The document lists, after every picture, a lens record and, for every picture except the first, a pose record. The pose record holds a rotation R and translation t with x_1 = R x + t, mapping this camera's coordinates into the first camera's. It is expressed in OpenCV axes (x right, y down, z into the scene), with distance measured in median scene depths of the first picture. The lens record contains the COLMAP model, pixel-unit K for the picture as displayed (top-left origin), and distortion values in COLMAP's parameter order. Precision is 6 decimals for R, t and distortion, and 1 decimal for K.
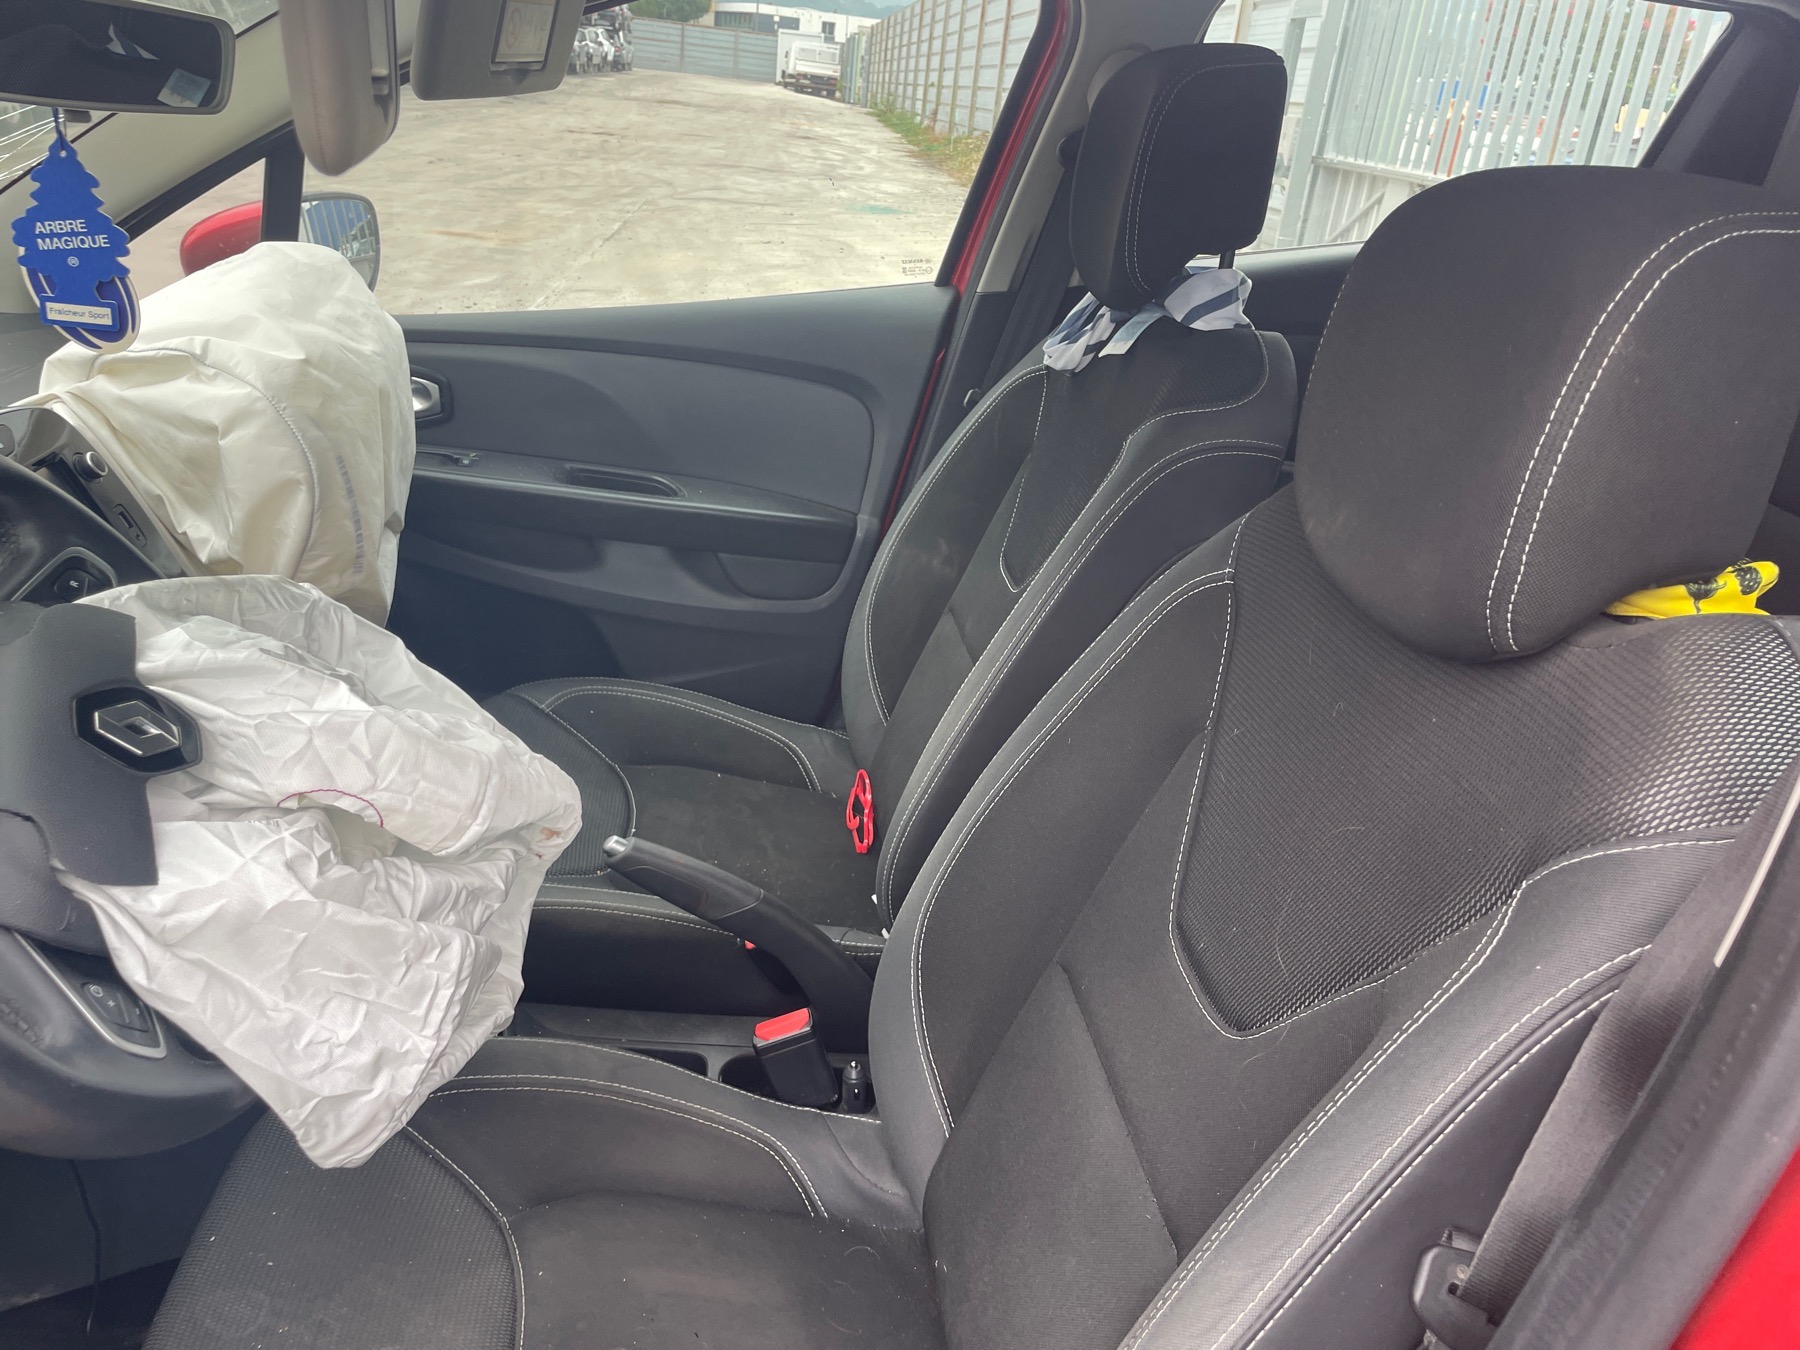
lens RADIAL K [[1353.5, 0, 877.9], [0, 1353.5, 693.3], [0, 0, 1]] dist [0.093724, -0.123054]
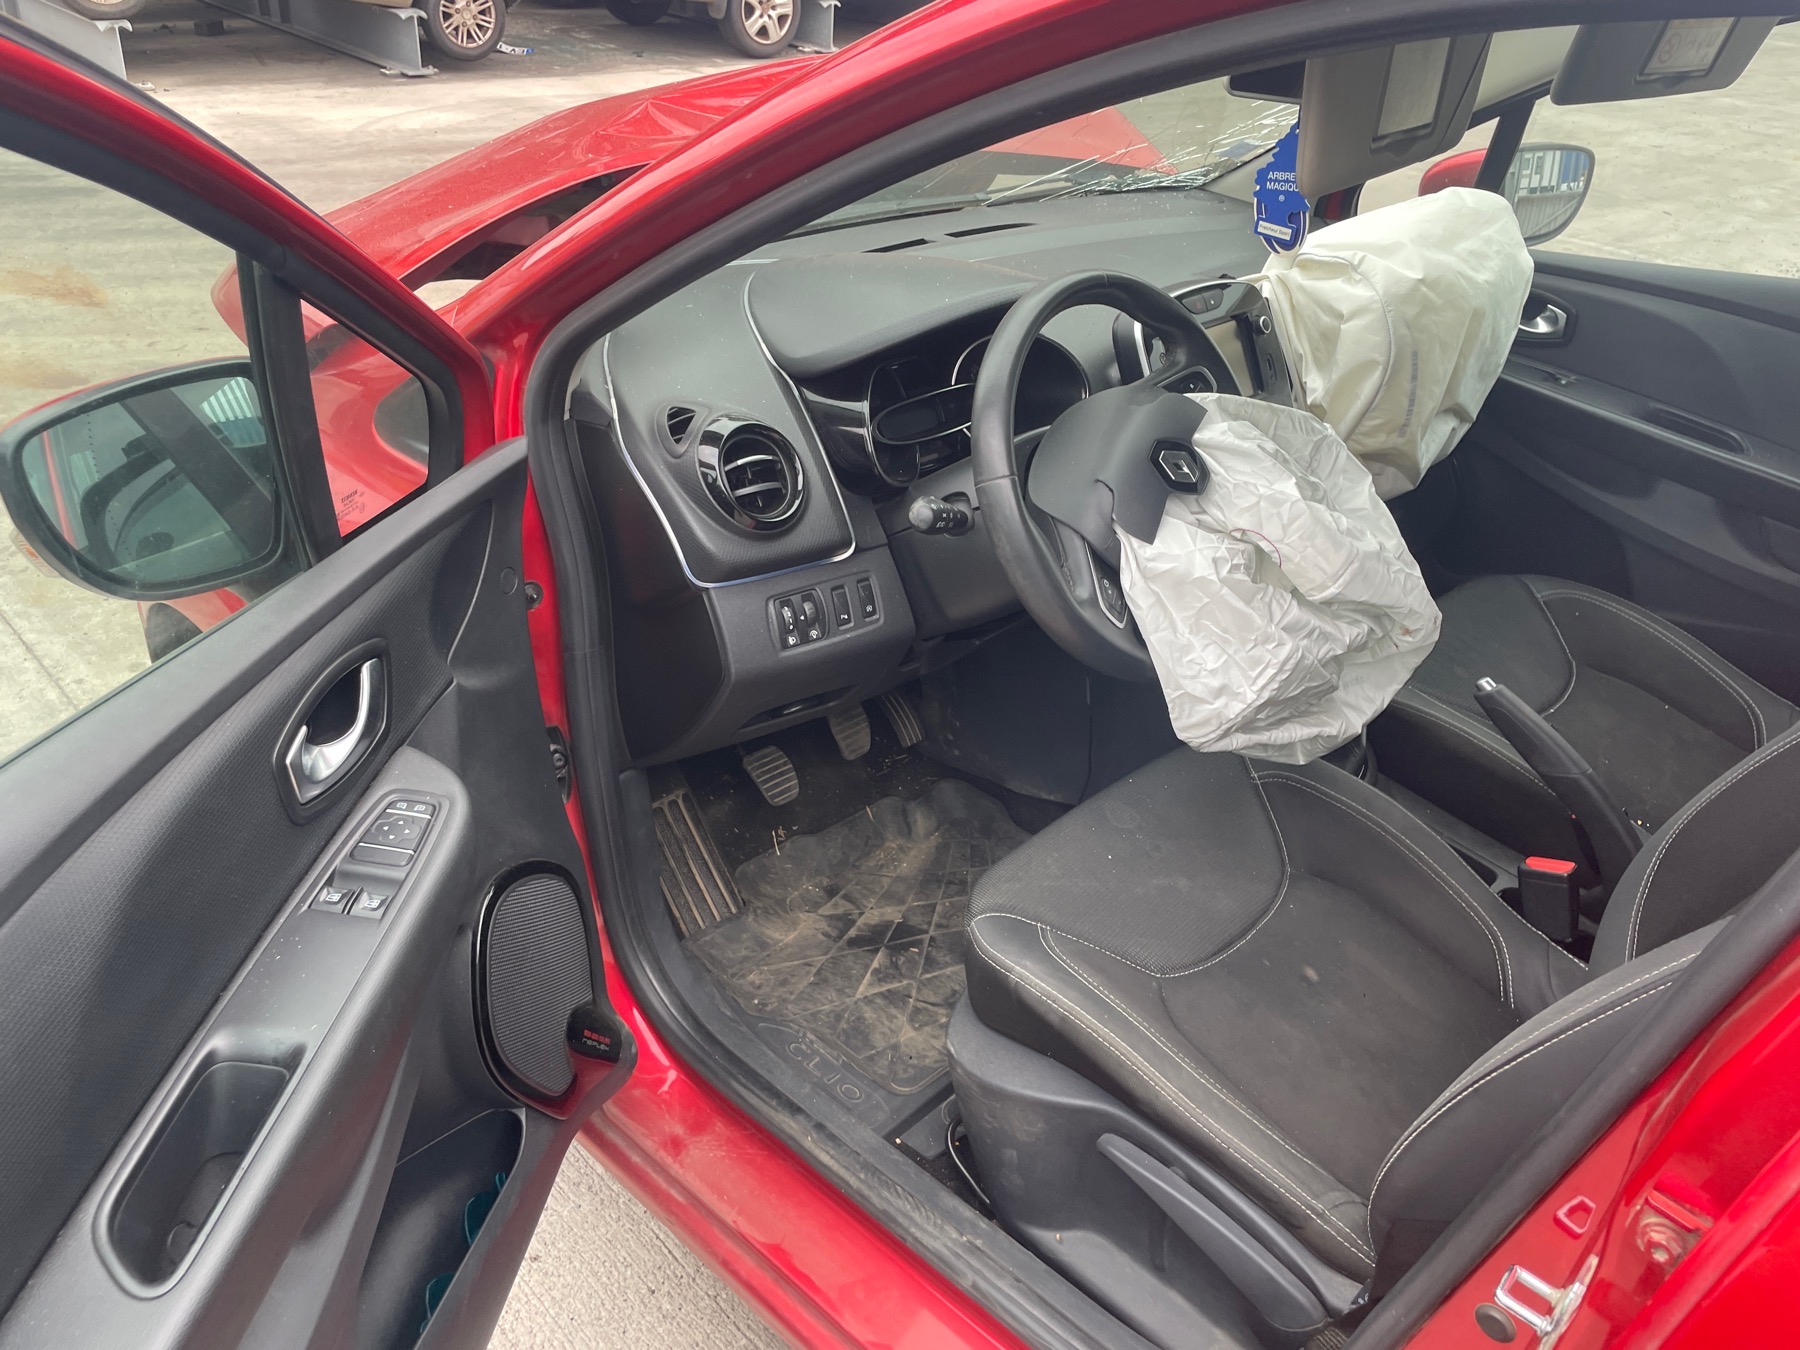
lens RADIAL K [[1354.7, 0, 928.1], [0, 1354.7, 661.2], [0, 0, 1]] dist [0.100728, -0.156537]
pose [[0.645593, 0.356145, -0.675552, 0.465457], [-0.324528, 0.928695, 0.179464, 0.040714], [0.691297, 0.103375, 0.715138, -0.416388]]
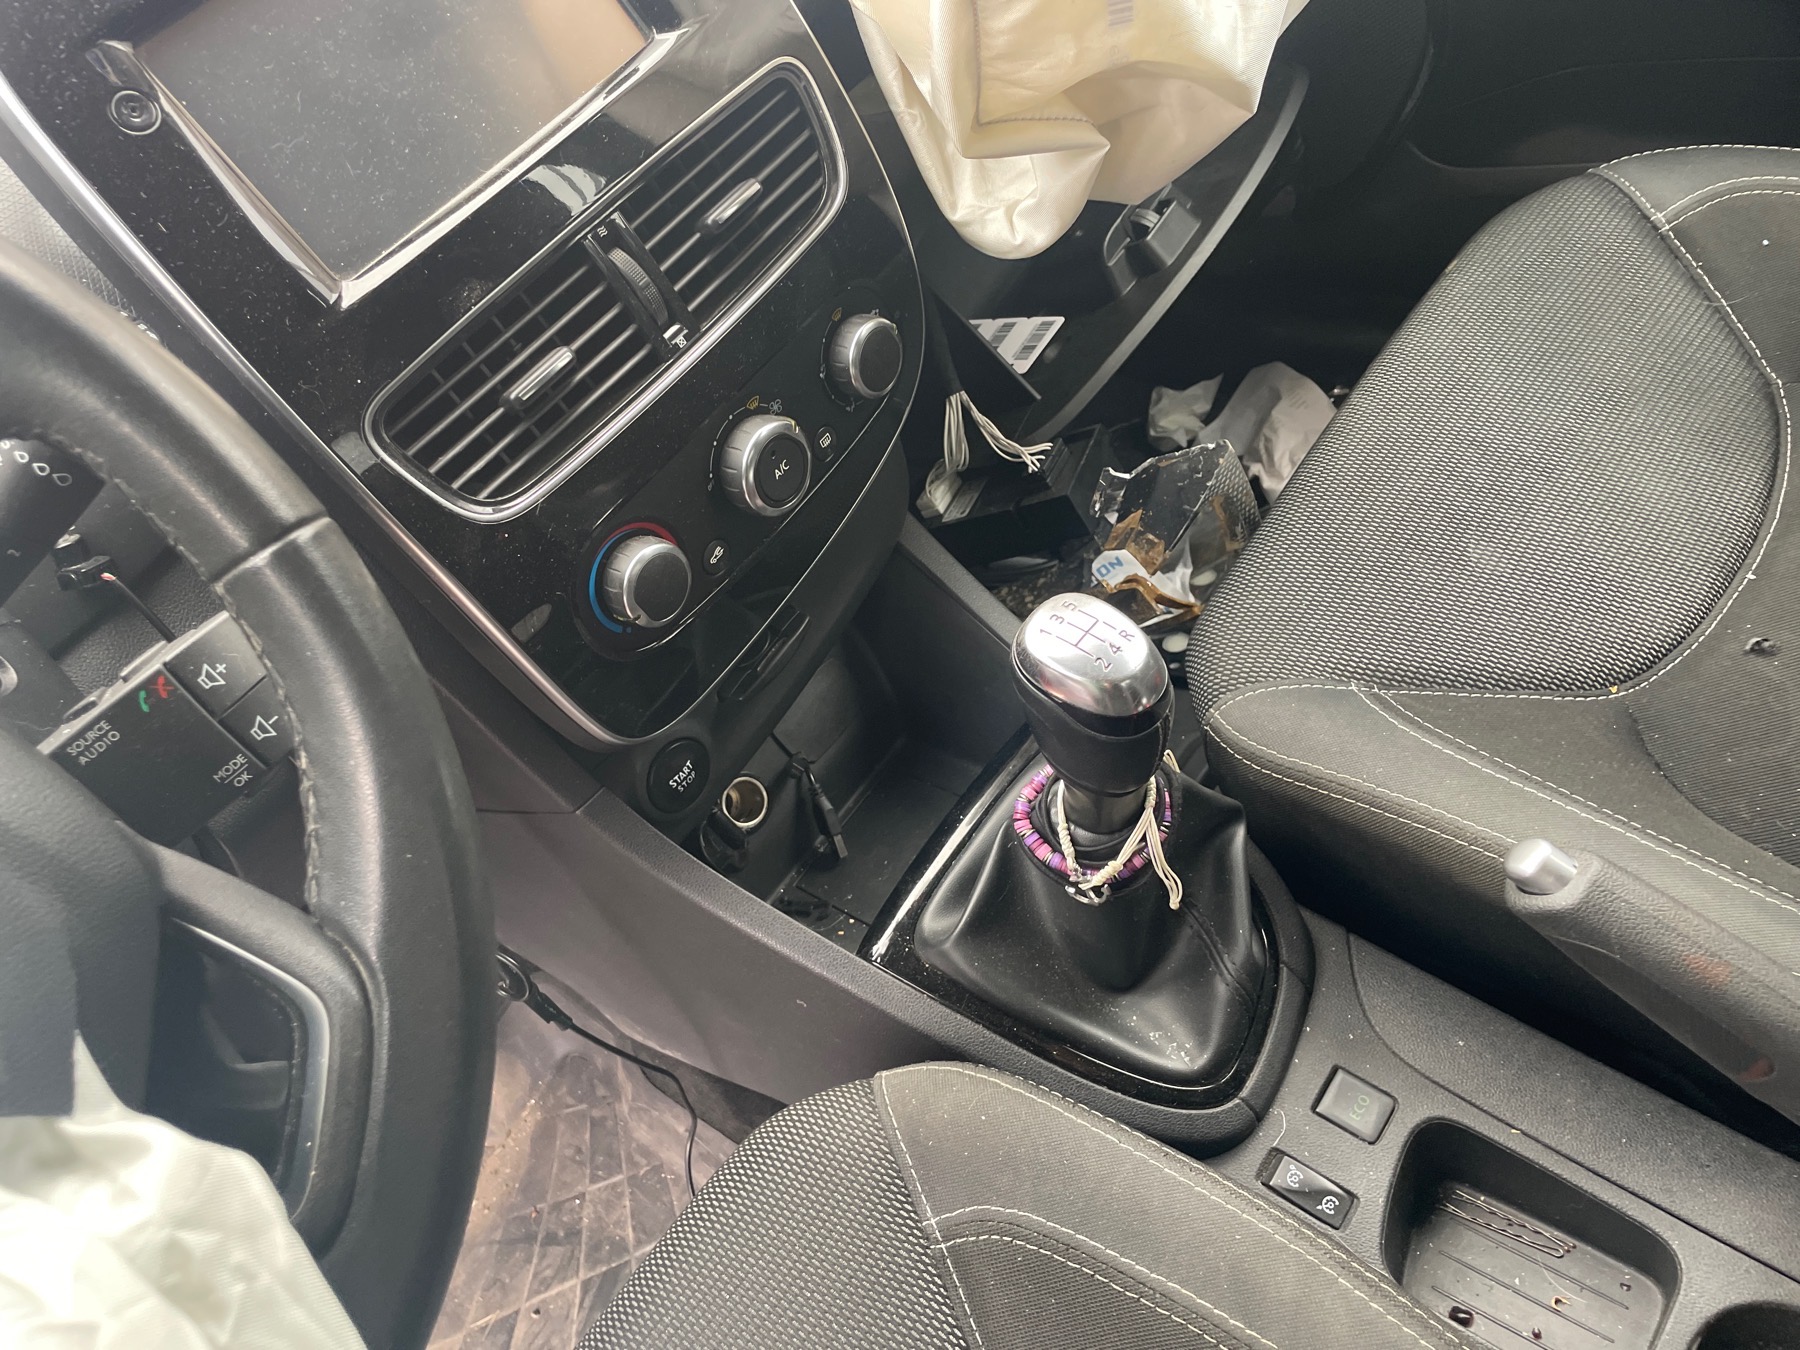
lens RADIAL K [[1360.6, 0, 900.0], [0, 1360.6, 675.0], [0, 0, 1]] dist [0.076492, -0.095895]
pose [[0.683144, 0.348278, -0.641885, -0.118782], [0.007442, 0.875588, 0.483001, -0.170147], [0.730245, -0.334736, 0.595561, 0.903186]]
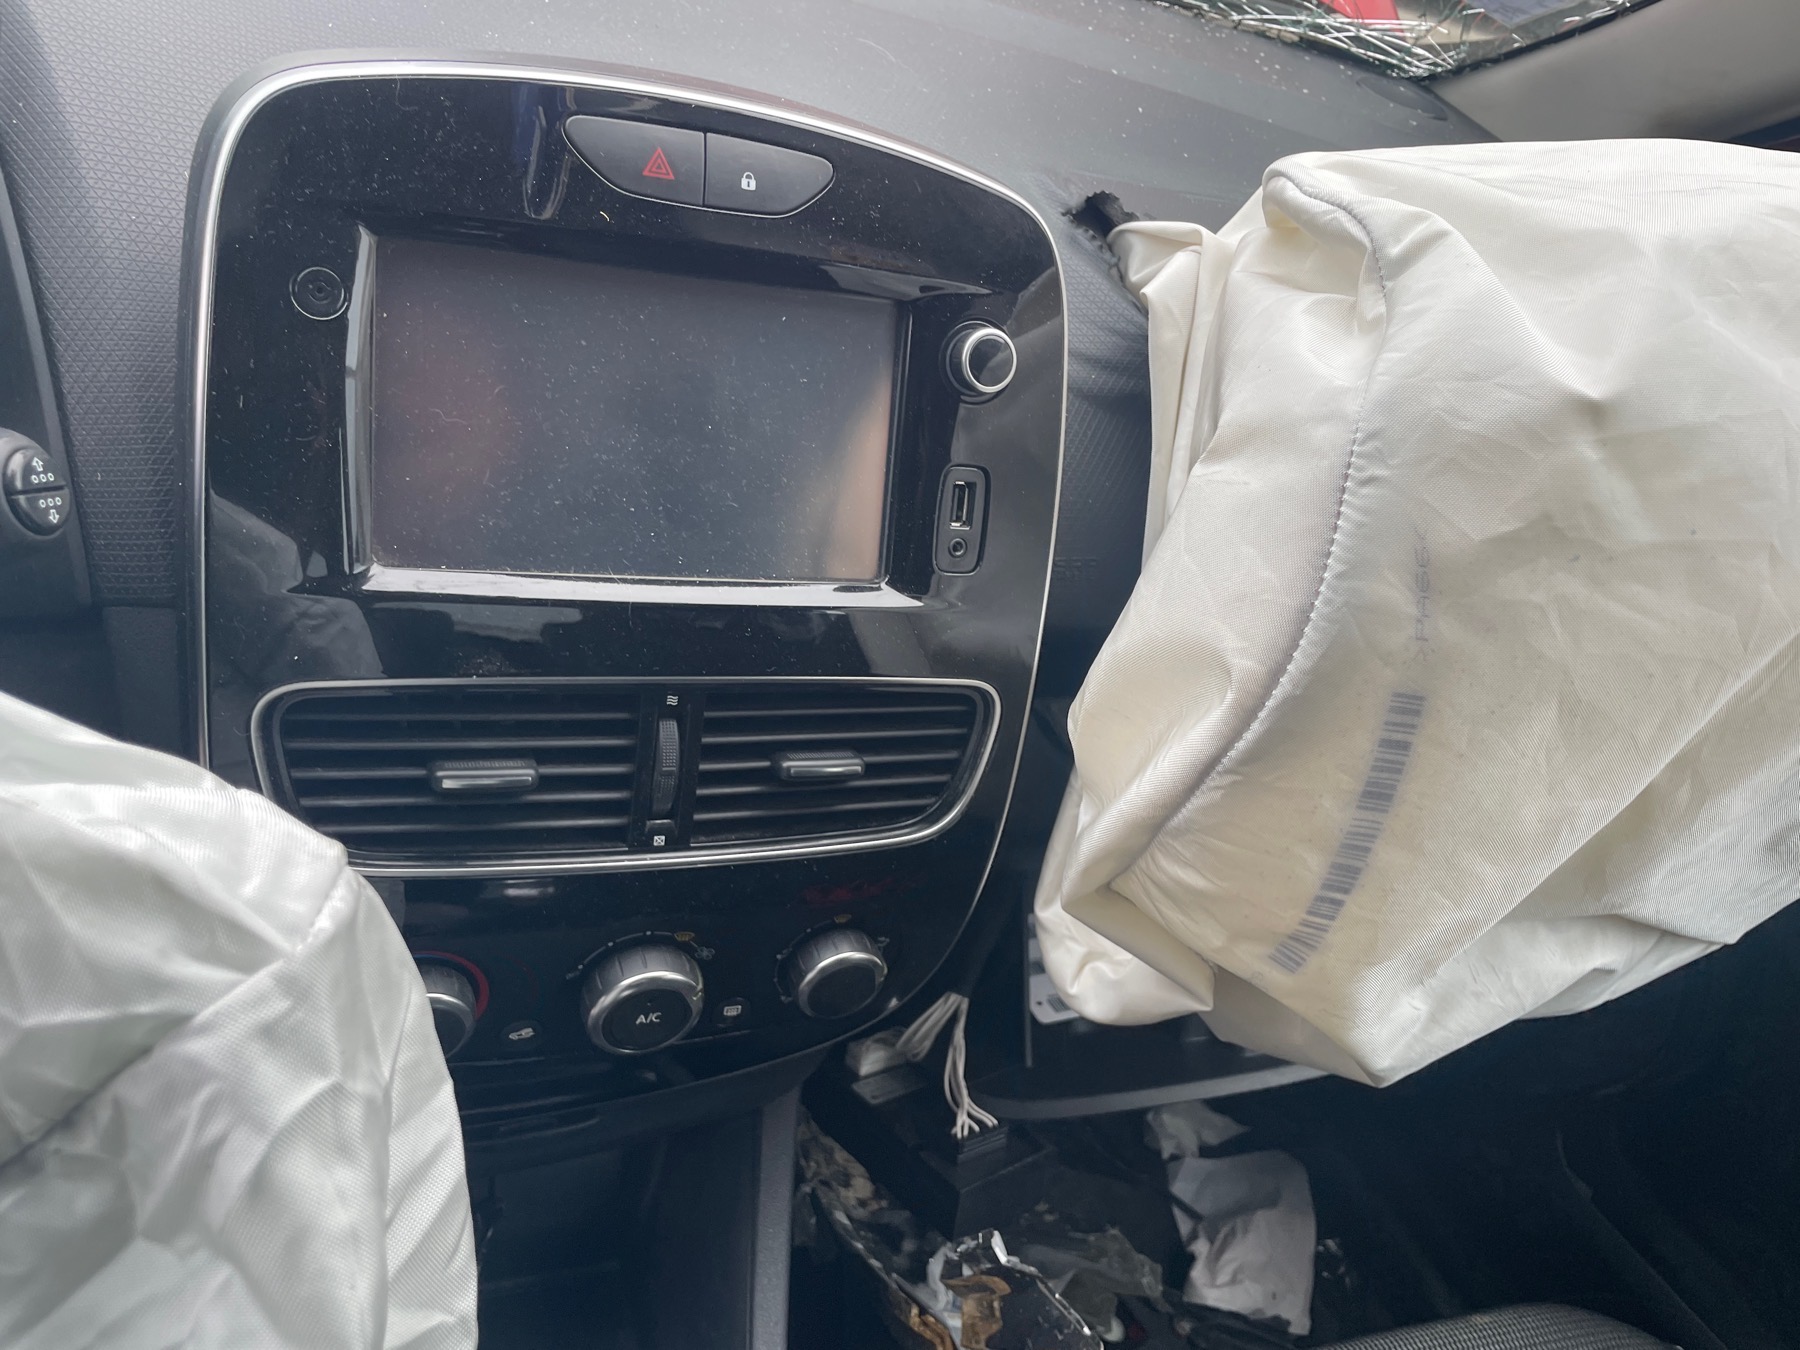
lens RADIAL K [[1353.6, 0, 905.7], [0, 1353.6, 689.0], [0, 0, 1]] dist [0.068719, -0.089165]
pose [[0.239051, 0.591358, -0.770162, -0.252761], [-0.613426, 0.706812, 0.352314, -0.289555], [0.752704, 0.388217, 0.531719, 1.026752]]
